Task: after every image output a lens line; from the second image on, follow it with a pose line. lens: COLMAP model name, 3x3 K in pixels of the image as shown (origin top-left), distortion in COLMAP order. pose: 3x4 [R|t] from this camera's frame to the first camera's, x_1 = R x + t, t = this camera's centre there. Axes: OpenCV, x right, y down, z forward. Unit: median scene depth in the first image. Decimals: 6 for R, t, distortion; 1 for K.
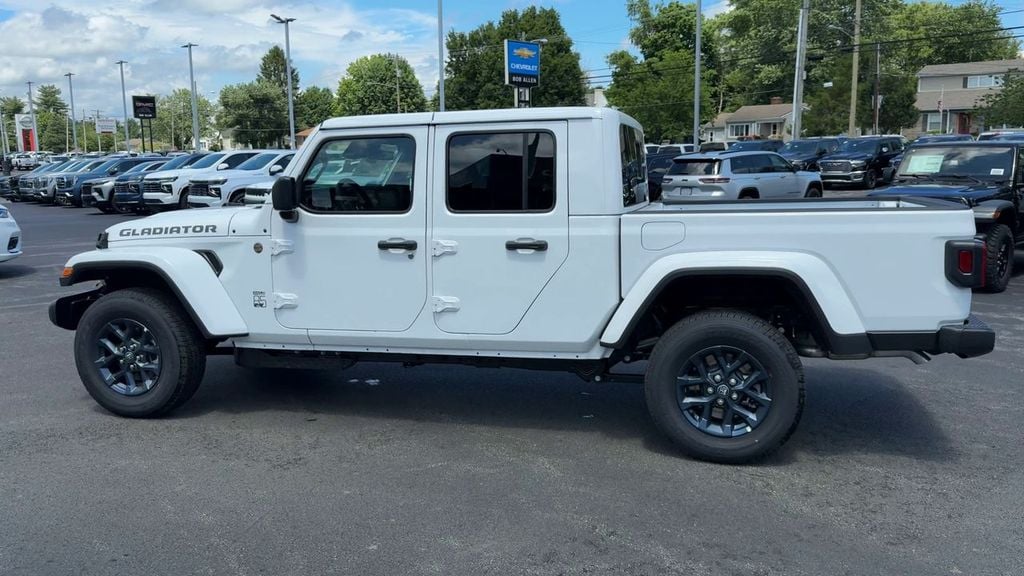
lens RADIAL K [[874.1, 0, 509.5], [0, 874.1, 259.3], [0, 0, 1]] dist [0.062880, -0.094535]
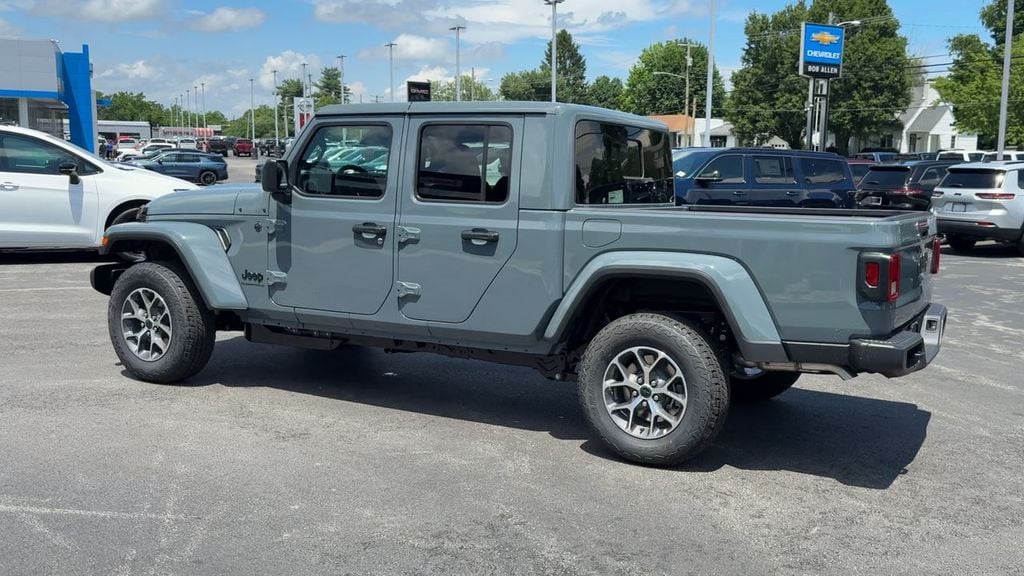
lens RADIAL K [[968.4, 0, 507.3], [0, 968.4, 288.1], [0, 0, 1]] dist [-0.010963, 0.000000]
pose [[0.973071, 0.065426, -0.221024, 0.285007], [-0.061062, 0.997781, 0.026528, 0.011571], [0.222270, -0.012317, 0.974907, -0.074386]]
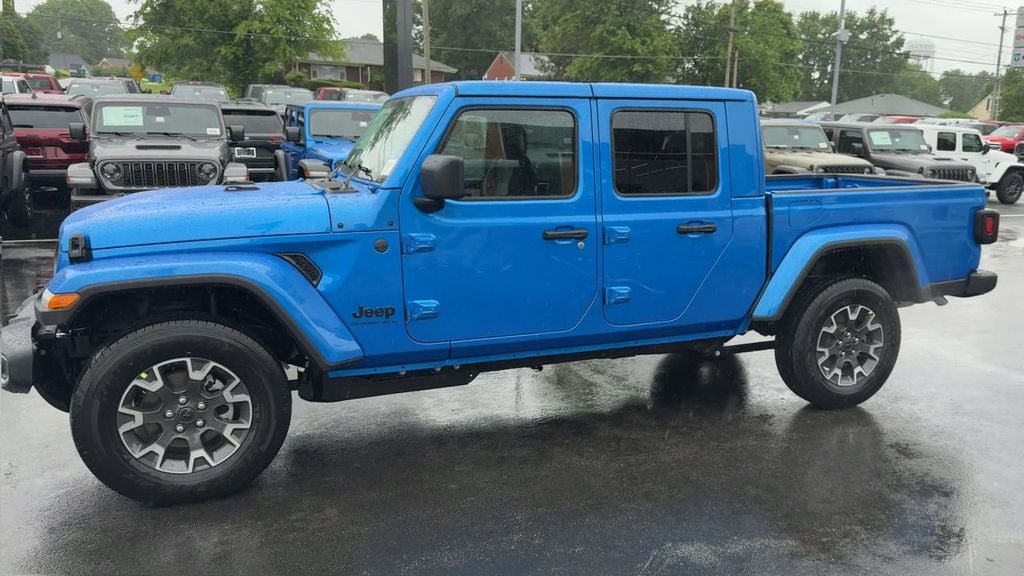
lens RADIAL K [[874.1, 0, 551.4], [0, 874.1, 309.0], [0, 0, 1]] dist [0.062880, -0.094535]
pose [[0.775183, -0.097706, 0.624136, -0.700692], [0.046754, 0.994131, 0.097558, -0.027532], [-0.630005, -0.046444, 0.775201, 0.314221]]
